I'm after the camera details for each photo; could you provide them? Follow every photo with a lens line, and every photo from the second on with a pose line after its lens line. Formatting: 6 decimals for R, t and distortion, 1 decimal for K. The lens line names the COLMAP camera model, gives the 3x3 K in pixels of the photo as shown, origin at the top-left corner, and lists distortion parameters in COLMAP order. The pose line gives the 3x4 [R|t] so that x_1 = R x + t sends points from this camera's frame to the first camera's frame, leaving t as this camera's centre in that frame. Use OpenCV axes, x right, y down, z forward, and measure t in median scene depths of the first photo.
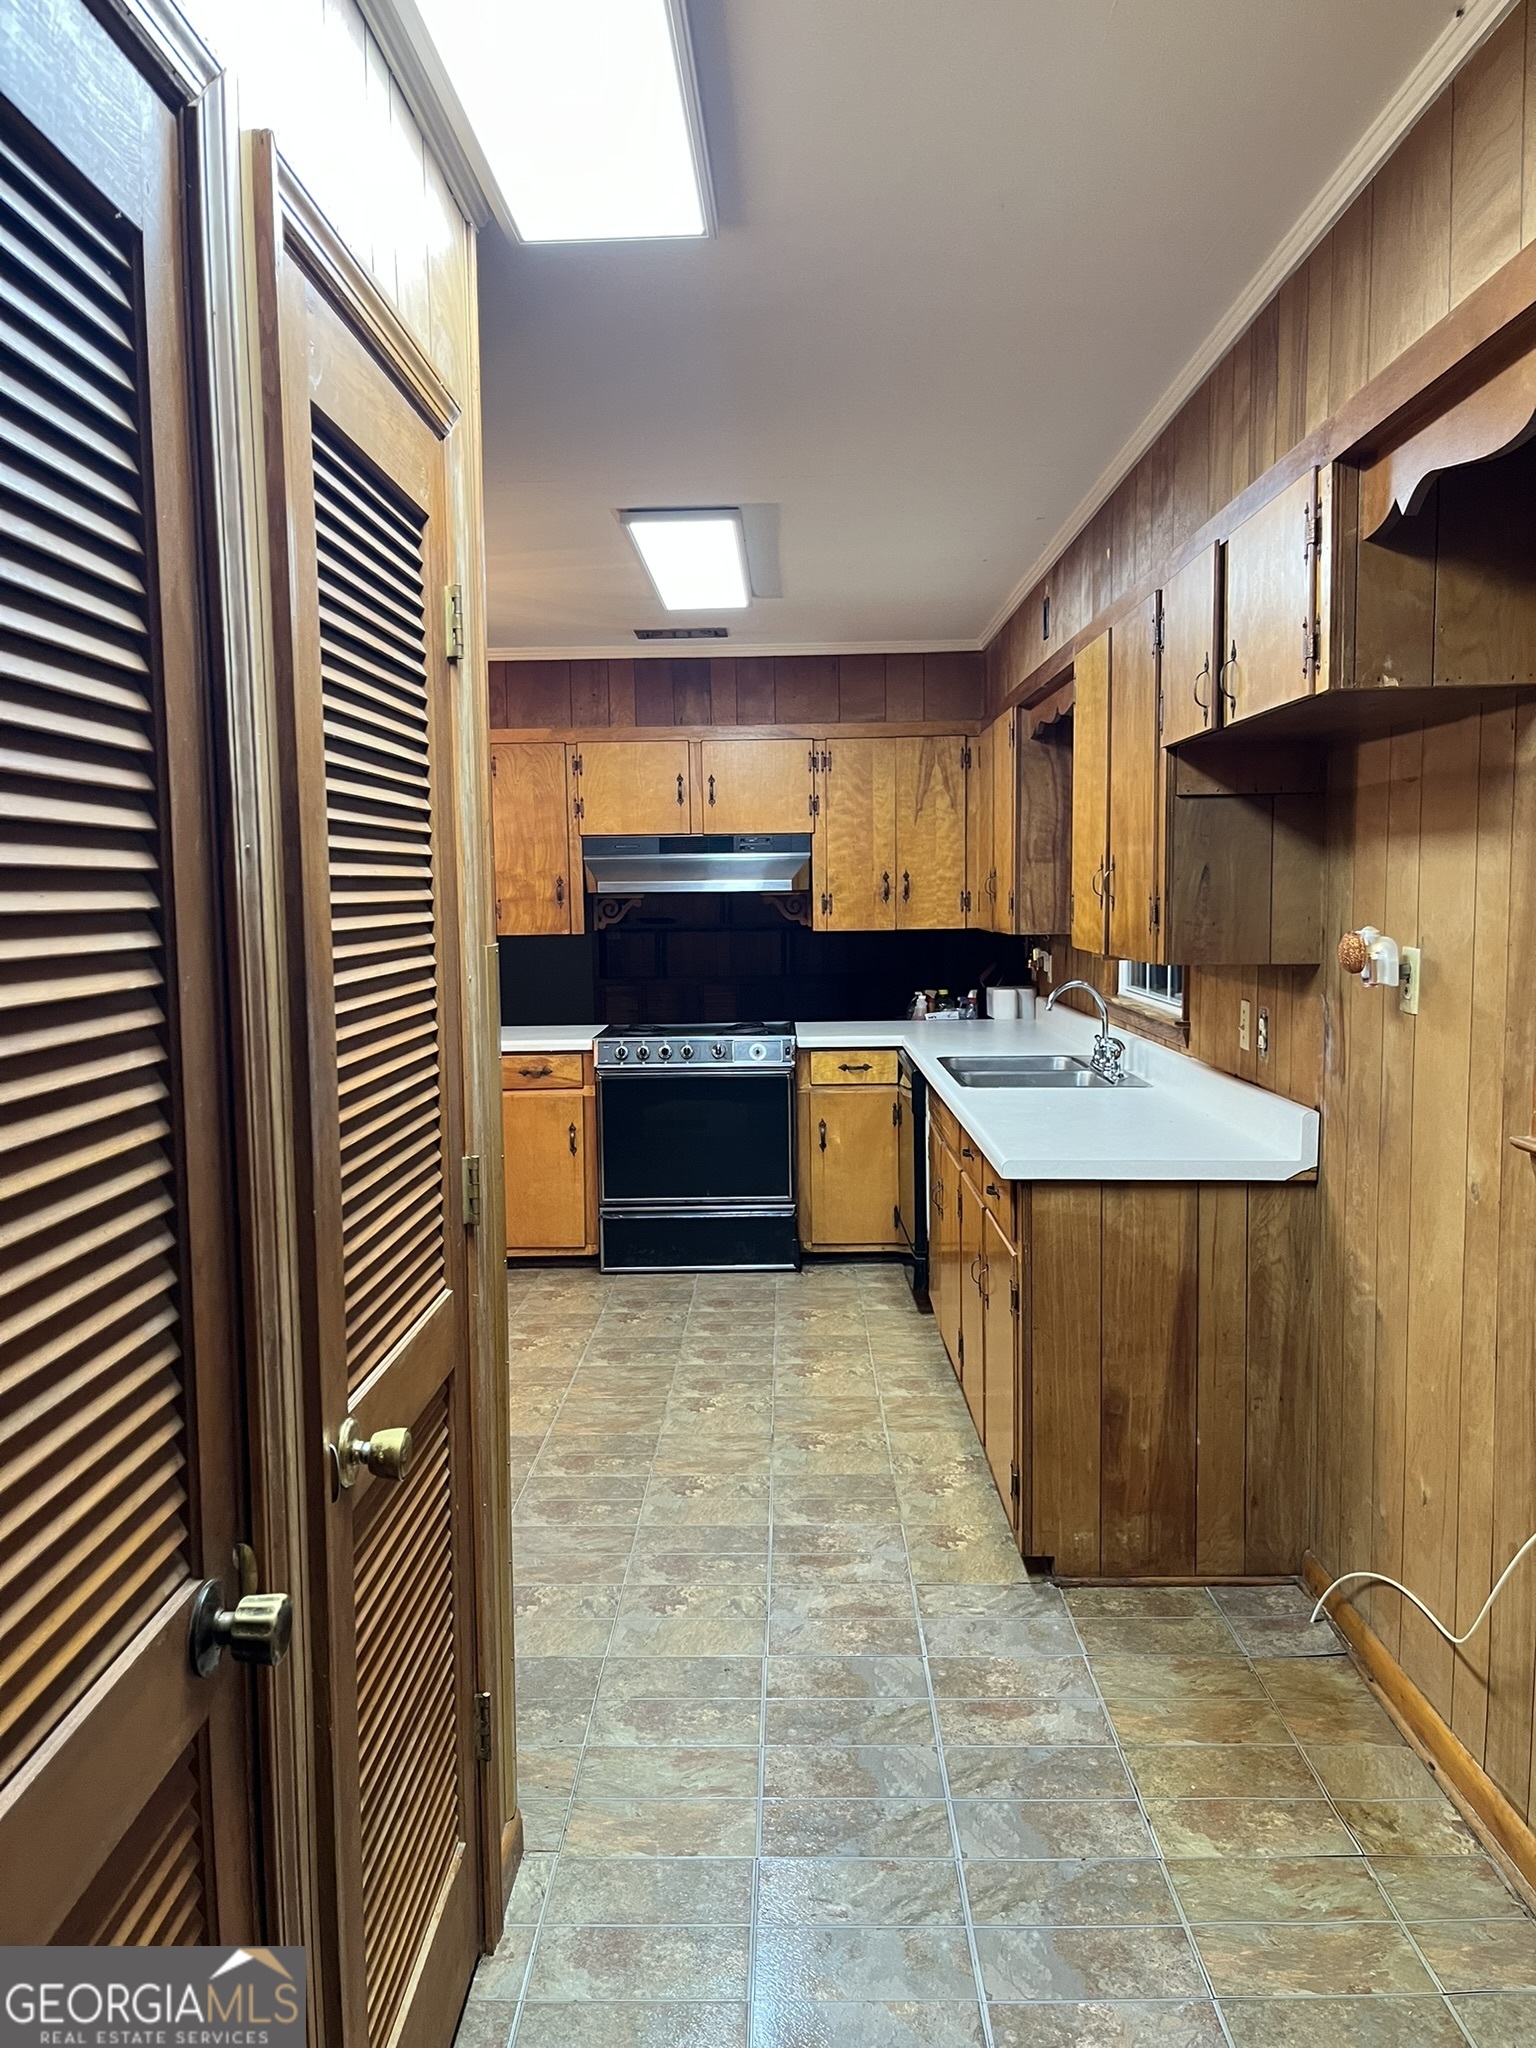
lens RADIAL K [[1556.9, 0, 760.1], [0, 1556.9, 1023.4], [0, 0, 1]] dist [0.015499, -0.009602]
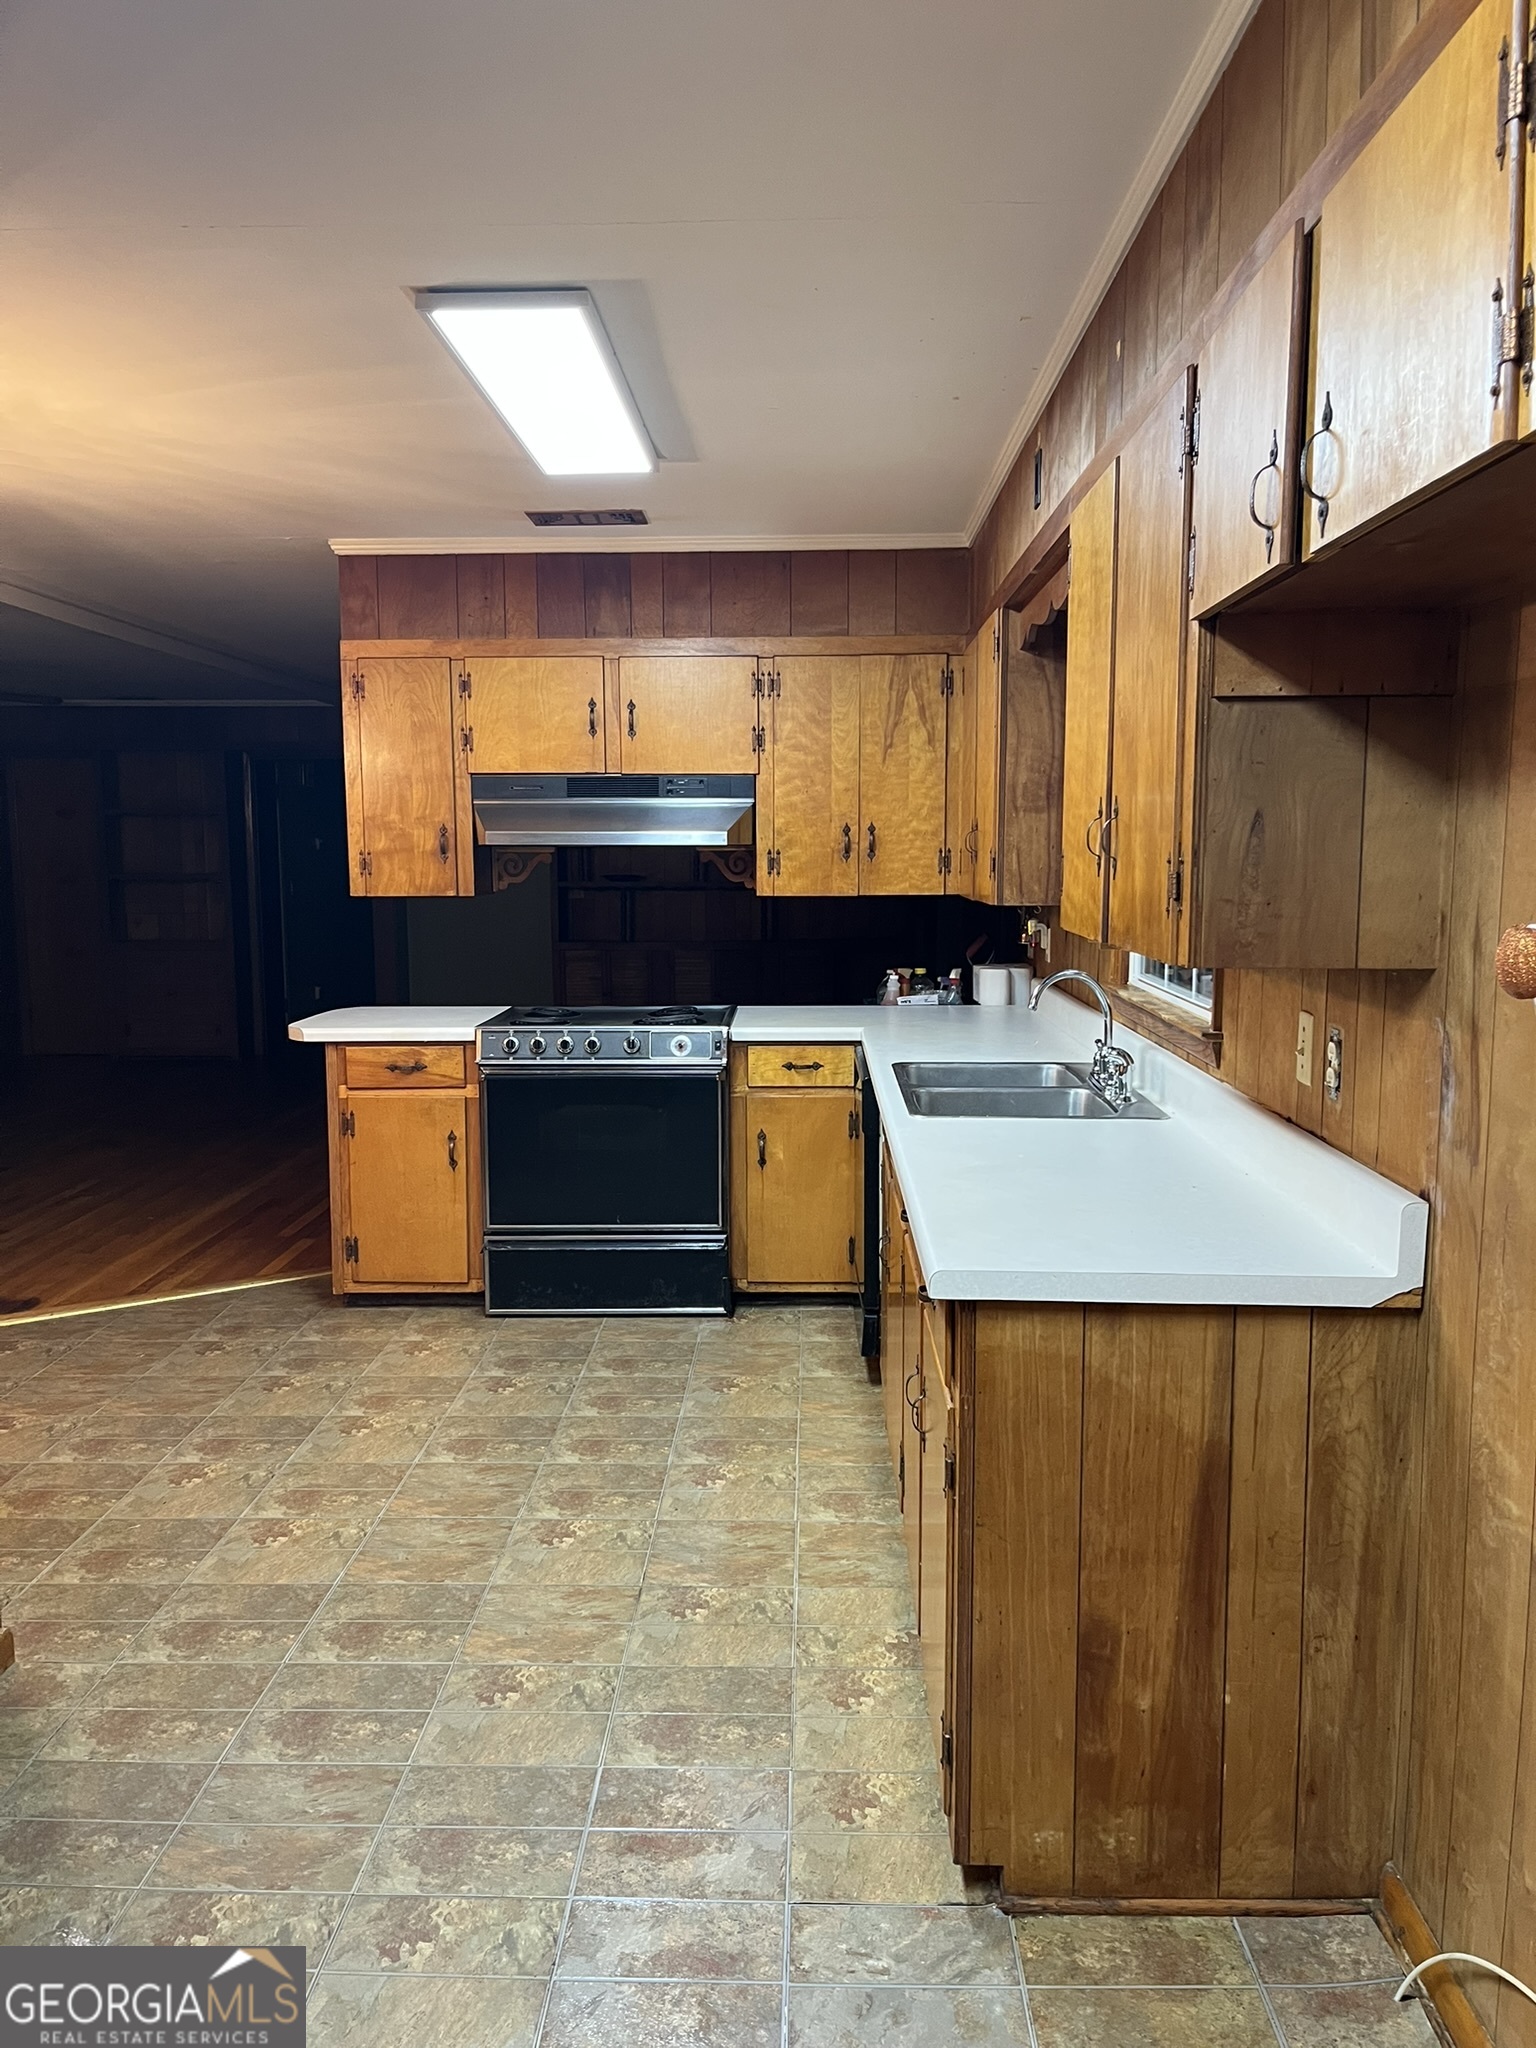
lens RADIAL K [[1556.9, 0, 777.0], [0, 1556.9, 1026.7], [0, 0, 1]] dist [0.015499, -0.009602]
pose [[0.999920, 0.012183, -0.003253, 0.069669], [-0.012080, 0.999476, 0.030043, -0.022380], [0.003617, -0.030001, 0.999543, 0.269752]]
